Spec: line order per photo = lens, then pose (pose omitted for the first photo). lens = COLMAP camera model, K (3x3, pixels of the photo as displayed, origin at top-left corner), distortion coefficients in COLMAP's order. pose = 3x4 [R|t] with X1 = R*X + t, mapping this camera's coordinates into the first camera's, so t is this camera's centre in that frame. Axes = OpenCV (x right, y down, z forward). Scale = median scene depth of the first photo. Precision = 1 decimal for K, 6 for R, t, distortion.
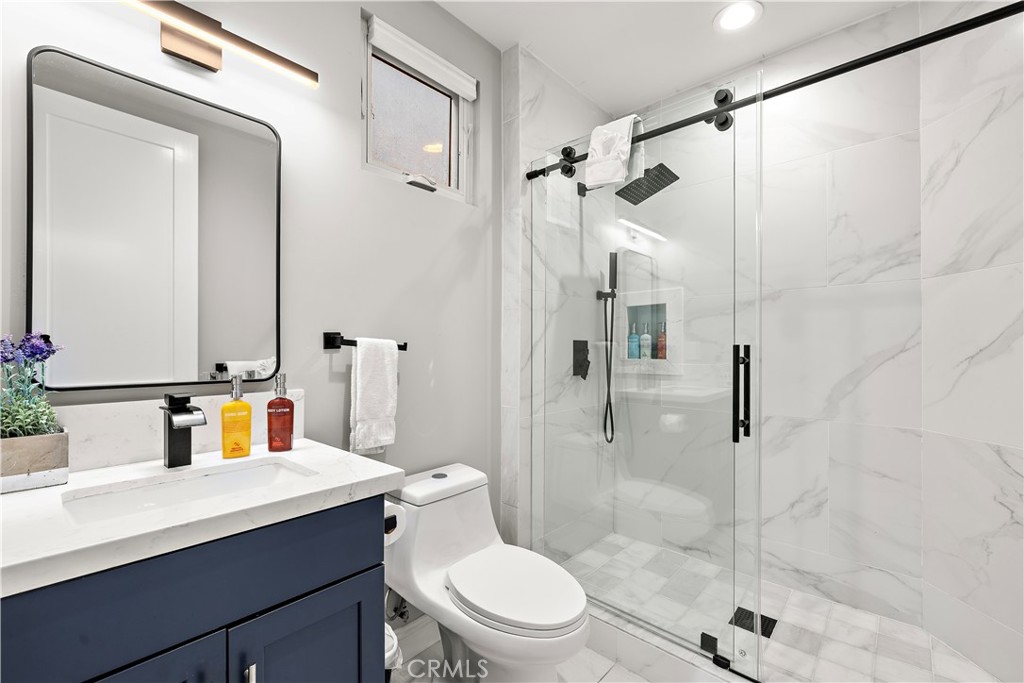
lens RADIAL K [[433.7, 0, 511.4], [0, 433.7, 338.4], [0, 0, 1]] dist [0.002603, 0.000370]
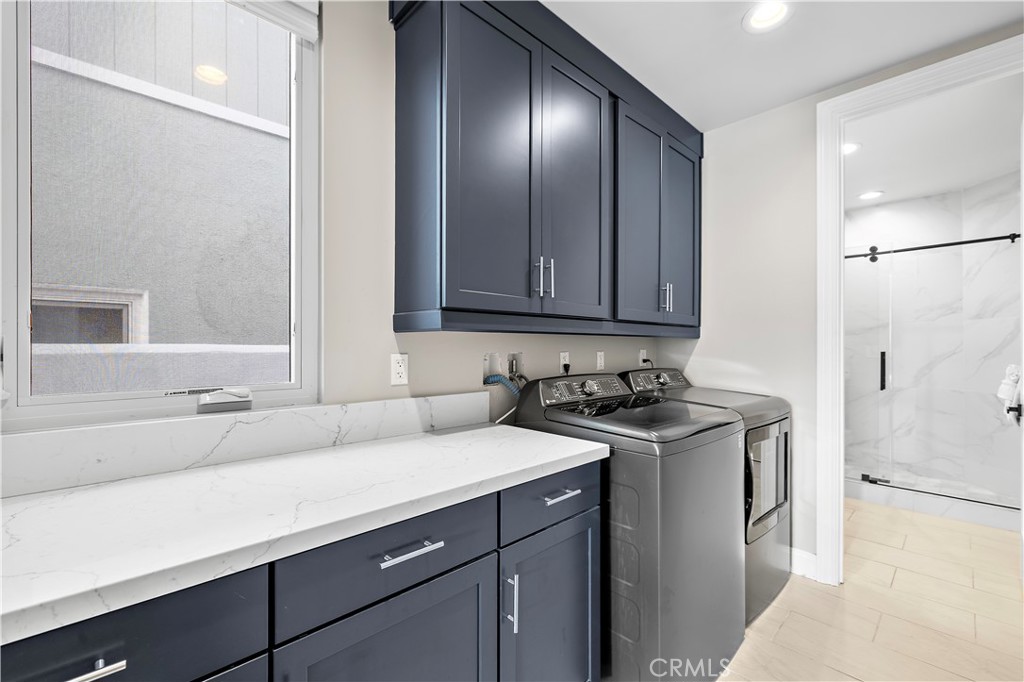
lens RADIAL K [[433.7, 0, 512.1], [0, 433.7, 339.4], [0, 0, 1]] dist [0.002603, 0.000370]
pose [[0.997189, 0.008297, -0.074472, -1.084940], [-0.009042, 0.999912, -0.009675, -0.002976], [0.074385, 0.010321, 0.997176, -1.269483]]
